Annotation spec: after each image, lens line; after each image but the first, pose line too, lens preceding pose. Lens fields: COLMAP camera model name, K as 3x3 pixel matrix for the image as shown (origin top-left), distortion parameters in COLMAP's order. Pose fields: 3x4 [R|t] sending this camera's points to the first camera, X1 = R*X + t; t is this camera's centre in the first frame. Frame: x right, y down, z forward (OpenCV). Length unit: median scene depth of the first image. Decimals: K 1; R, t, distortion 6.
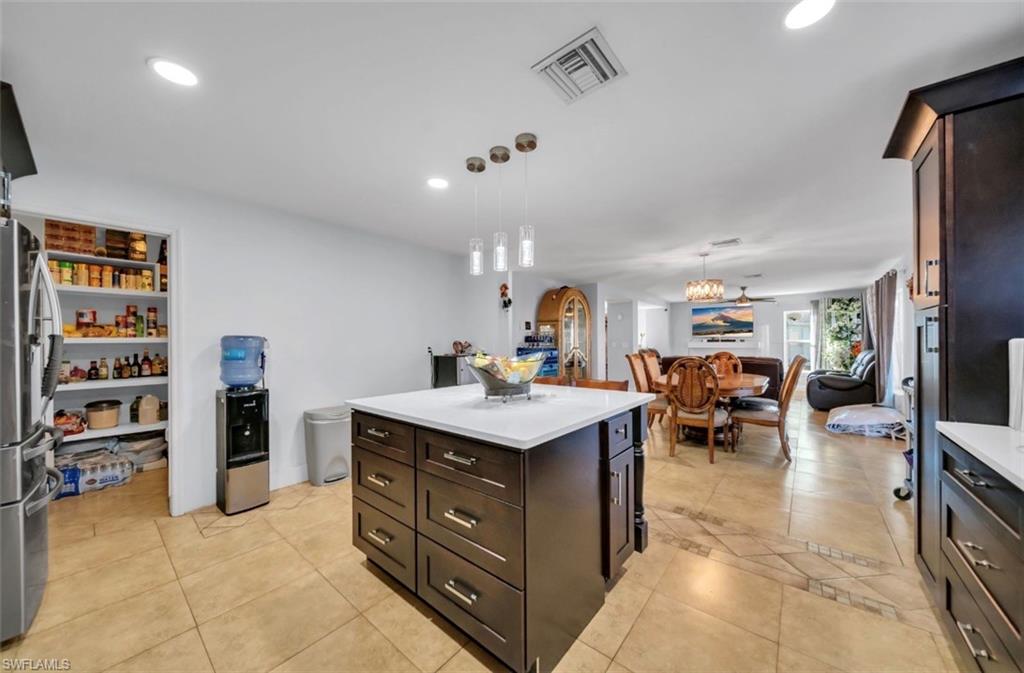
lens RADIAL K [[353.9, 0, 513.2], [0, 353.9, 342.1], [0, 0, 1]] dist [0.000261, -0.001260]
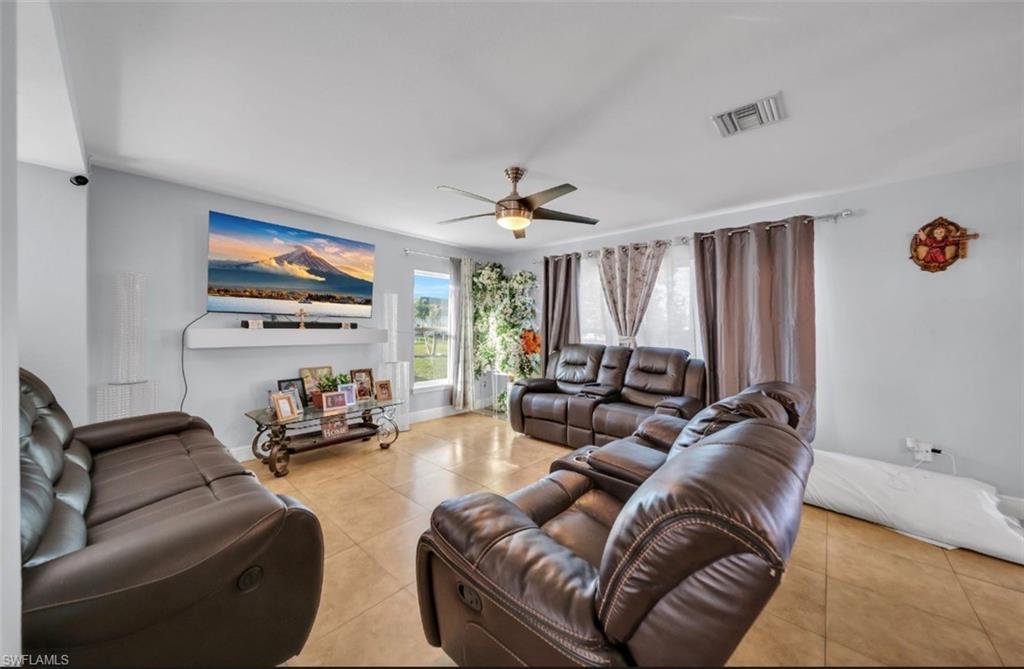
lens RADIAL K [[354.3, 0, 510.8], [0, 354.3, 330.0], [0, 0, 1]] dist [-0.001214, -0.000620]
pose [[0.040931, 0.003090, 0.999157, 0.251236], [-0.014140, 0.999897, -0.002513, -0.000762], [-0.999062, -0.014025, 0.040971, 0.802033]]
